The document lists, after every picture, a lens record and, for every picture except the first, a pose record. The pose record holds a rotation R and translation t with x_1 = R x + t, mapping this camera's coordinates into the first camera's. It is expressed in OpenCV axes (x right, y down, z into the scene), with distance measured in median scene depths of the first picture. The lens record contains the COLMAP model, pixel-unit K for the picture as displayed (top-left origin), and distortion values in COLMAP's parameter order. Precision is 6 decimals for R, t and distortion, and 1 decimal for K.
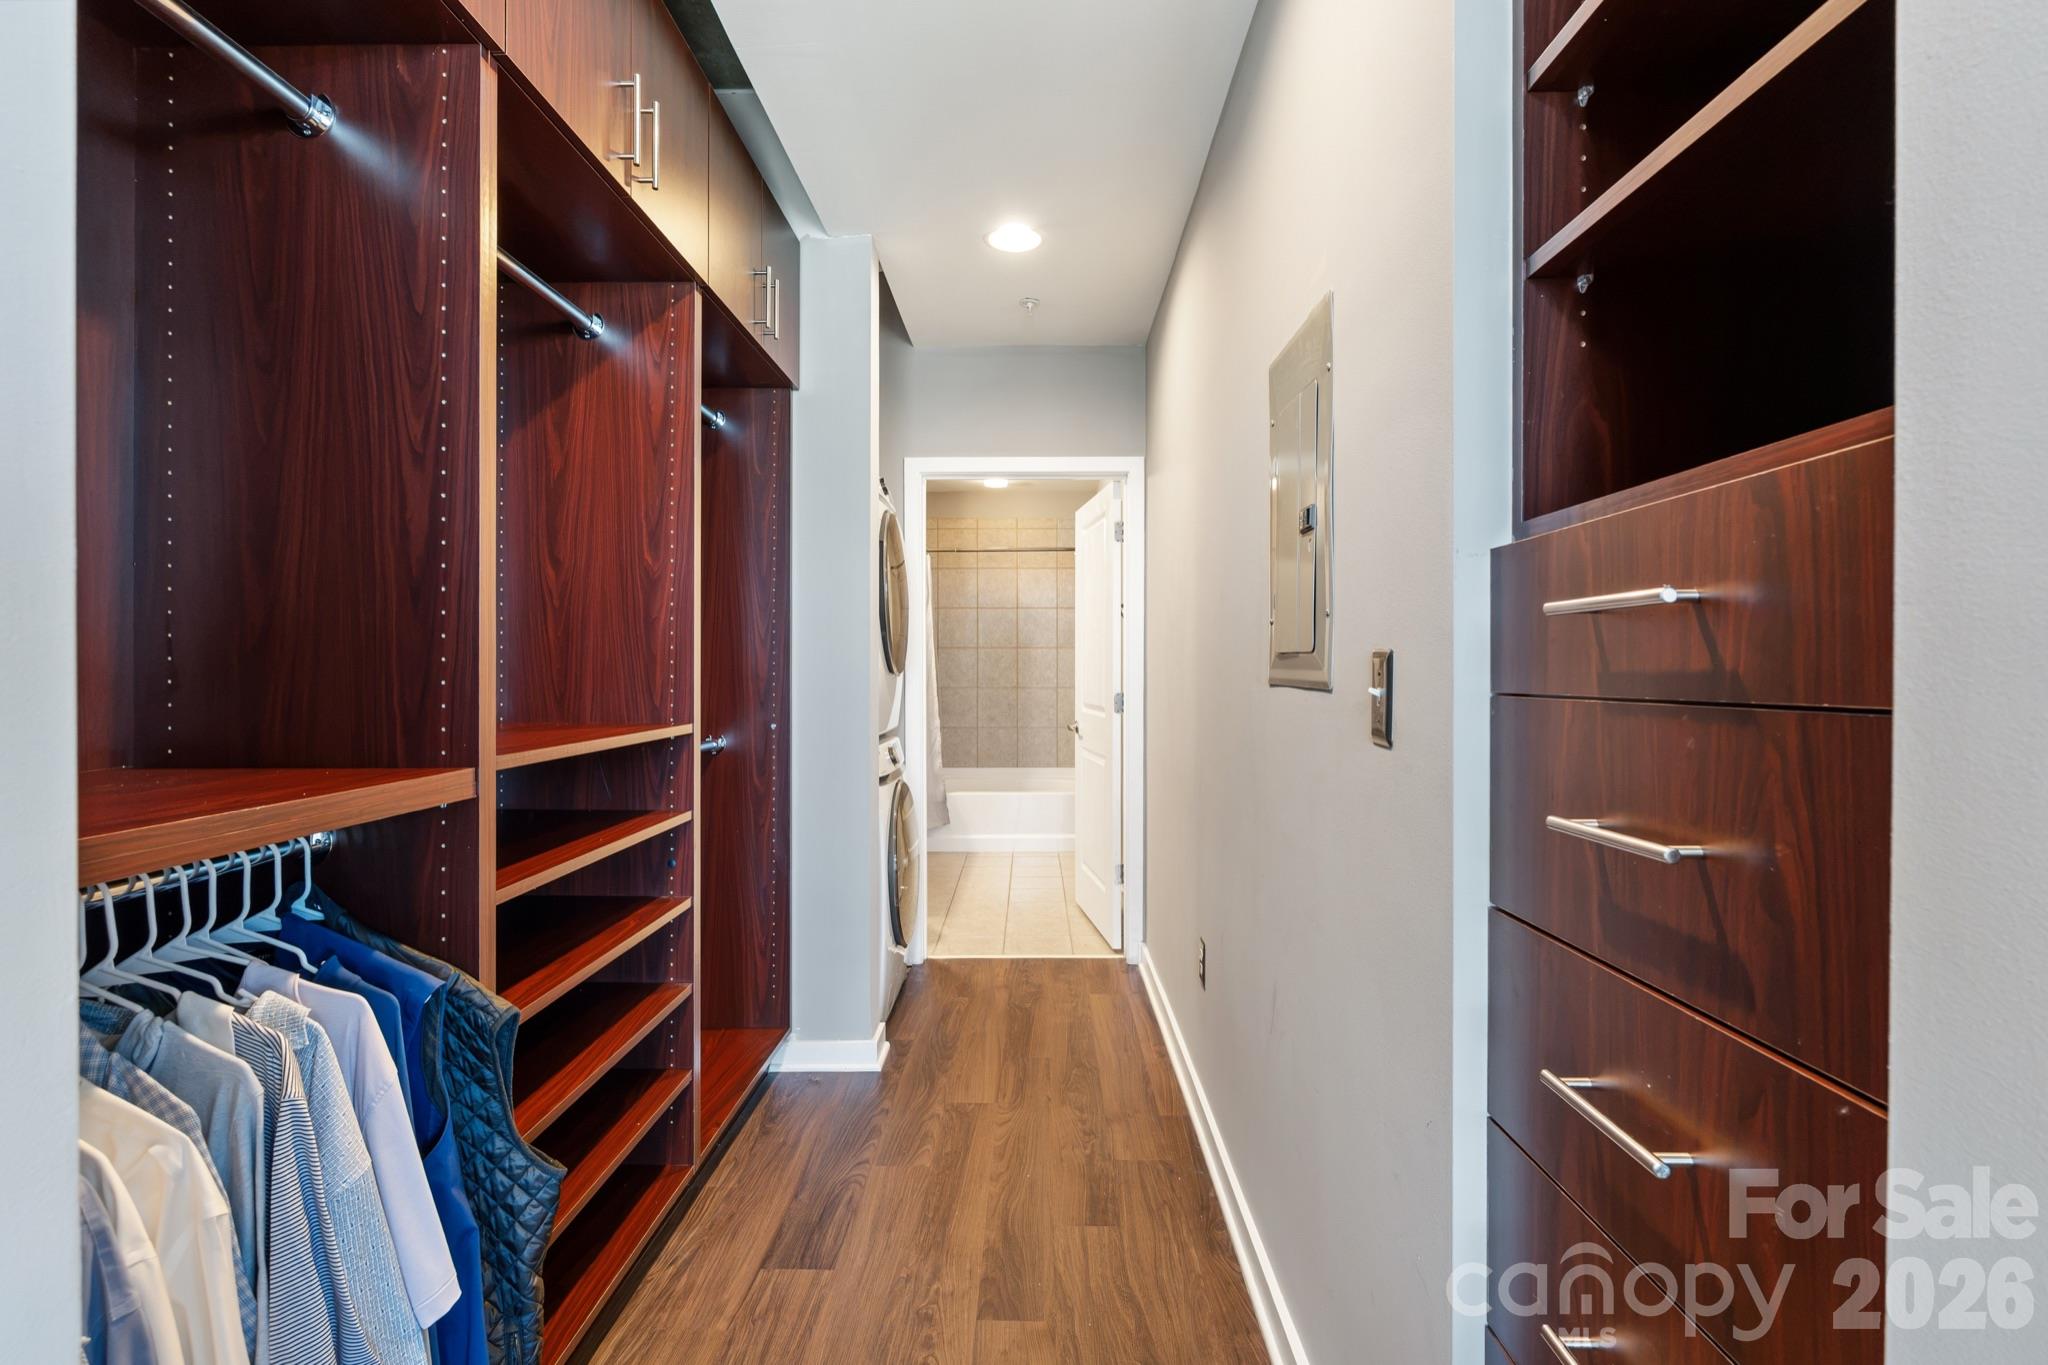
lens RADIAL K [[943.6, 0, 1018.6], [0, 943.6, 669.7], [0, 0, 1]] dist [-0.003128, 0.000598]
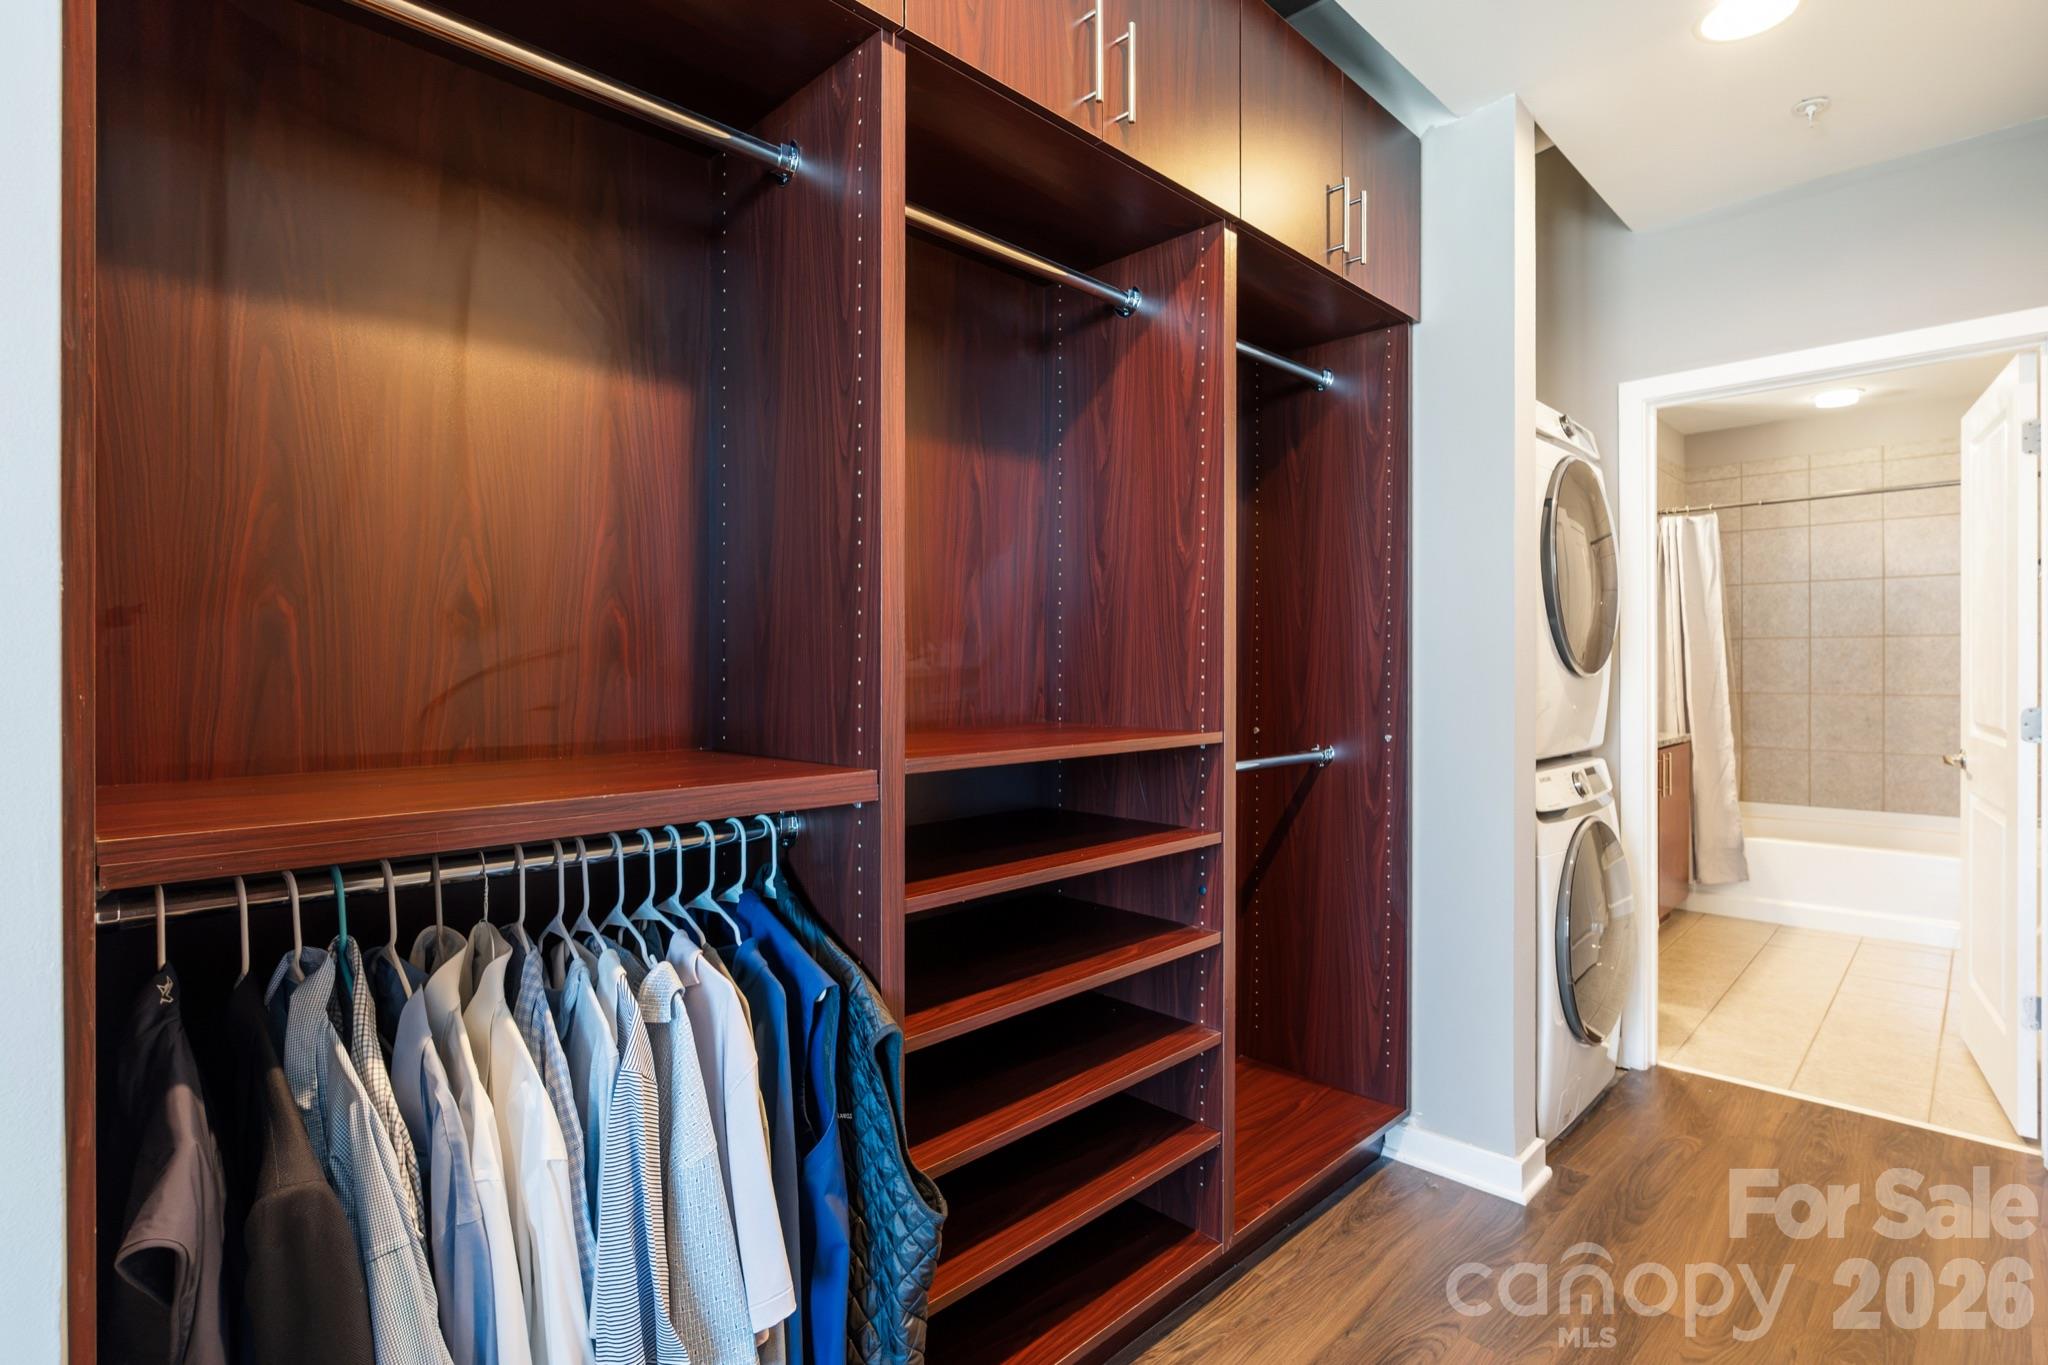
lens RADIAL K [[981.1, 0, 1028.6], [0, 981.1, 665.6], [0, 0, 1]] dist [-0.004480, -0.000714]
pose [[0.721391, -0.000803, -0.692528, 0.107116], [-0.000551, 0.999998, -0.001734, -0.001047], [0.692528, 0.001633, 0.721389, 0.165237]]
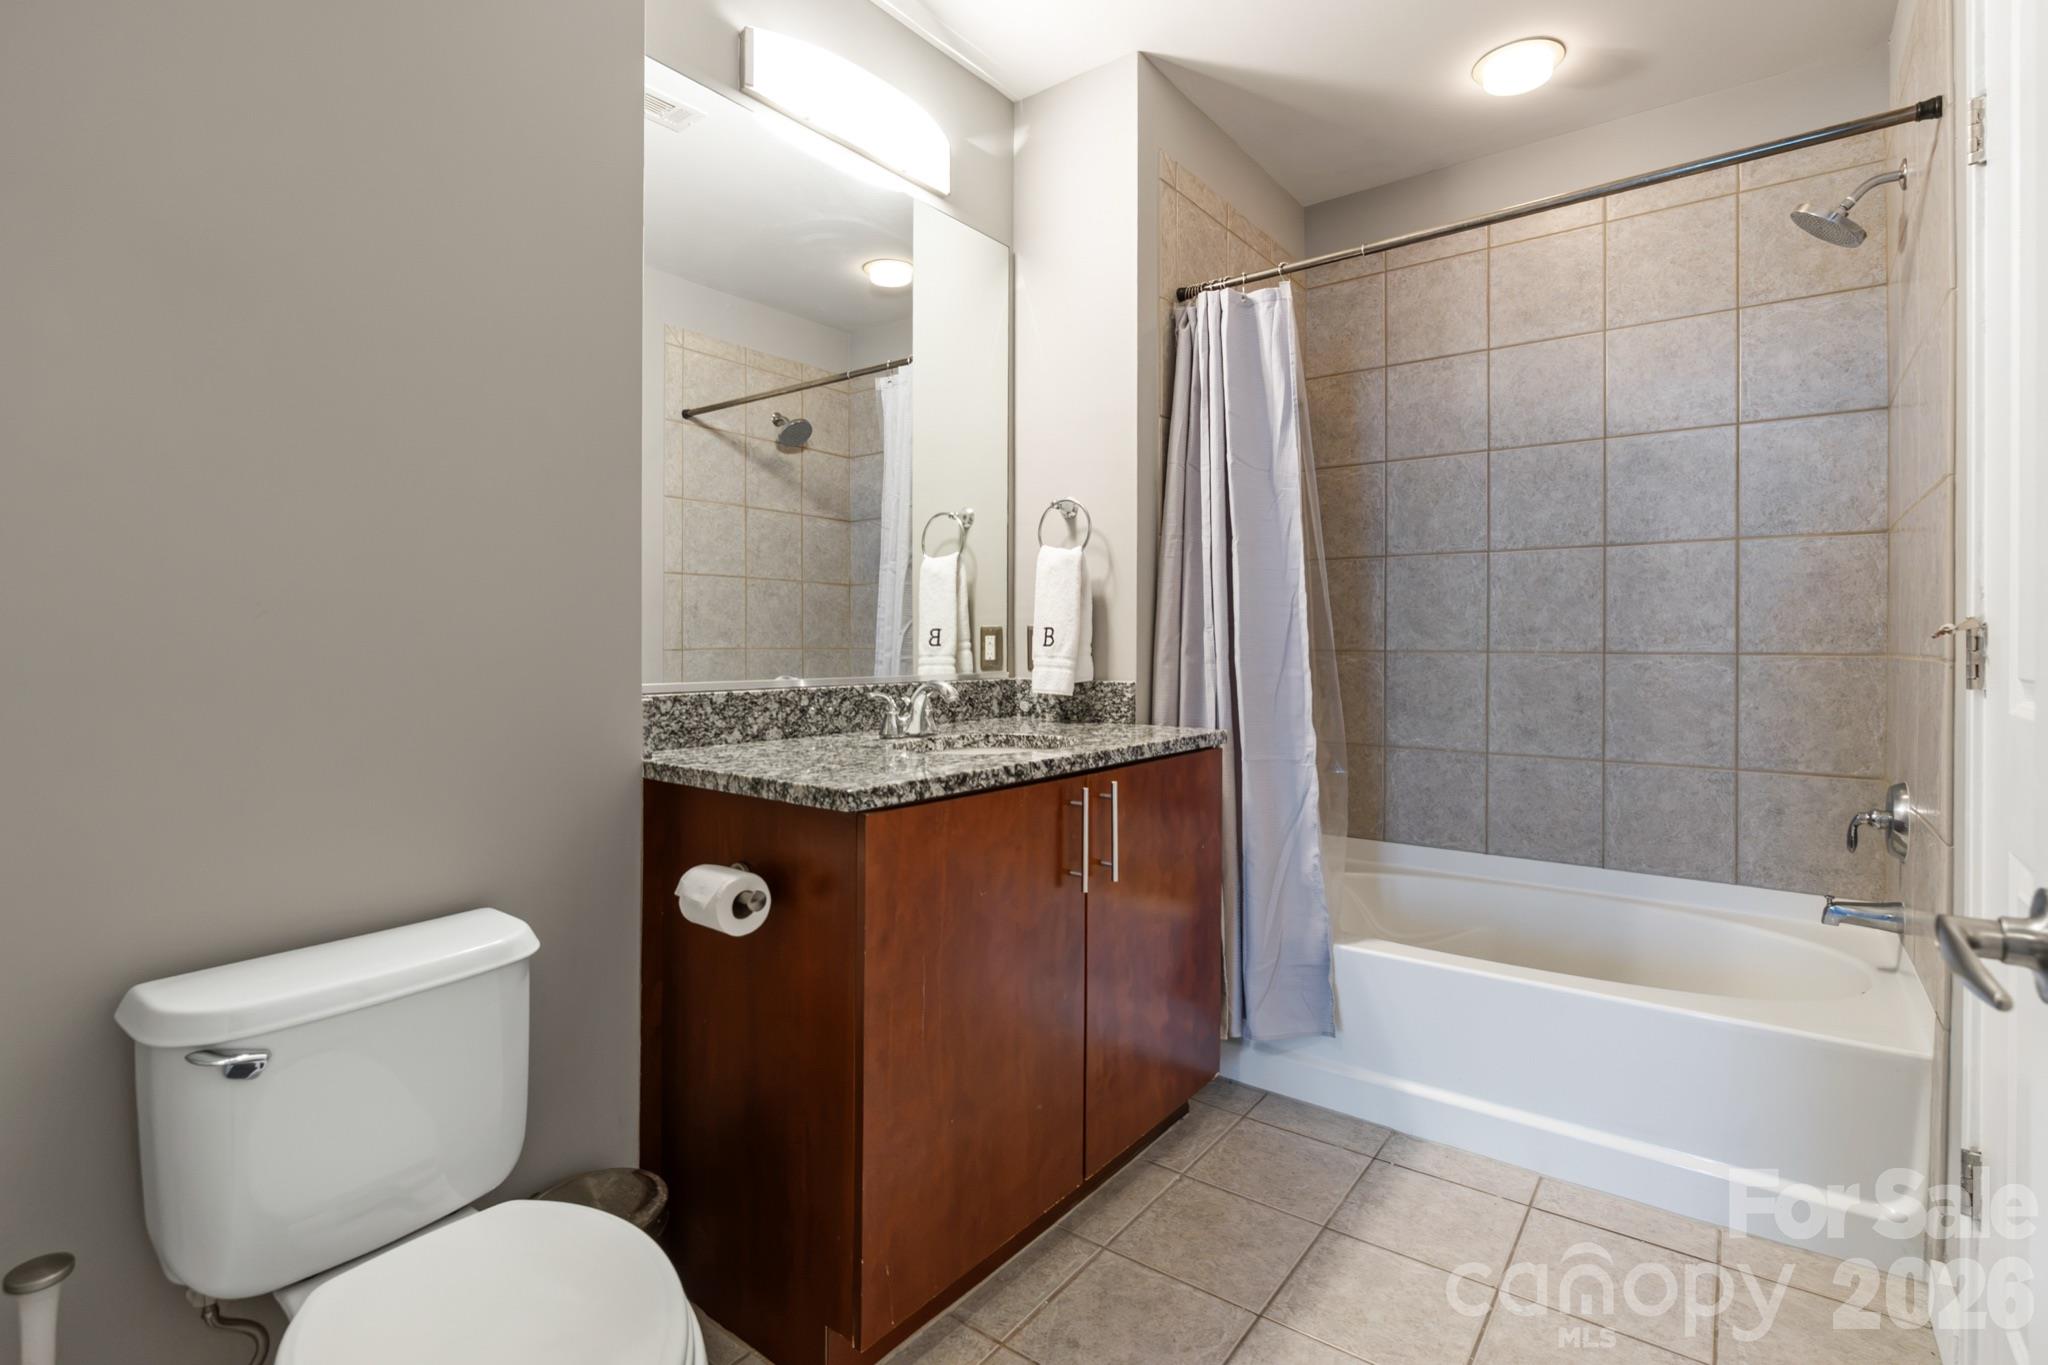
lens RADIAL K [[958.5, 0, 1029.3], [0, 958.5, 638.8], [0, 0, 1]] dist [-0.003557, -0.000594]
pose [[0.809628, 0.003725, -0.586931, 0.092848], [-0.006029, 0.999980, -0.001971, 0.039787], [0.586912, 0.005135, 0.809634, 1.430352]]
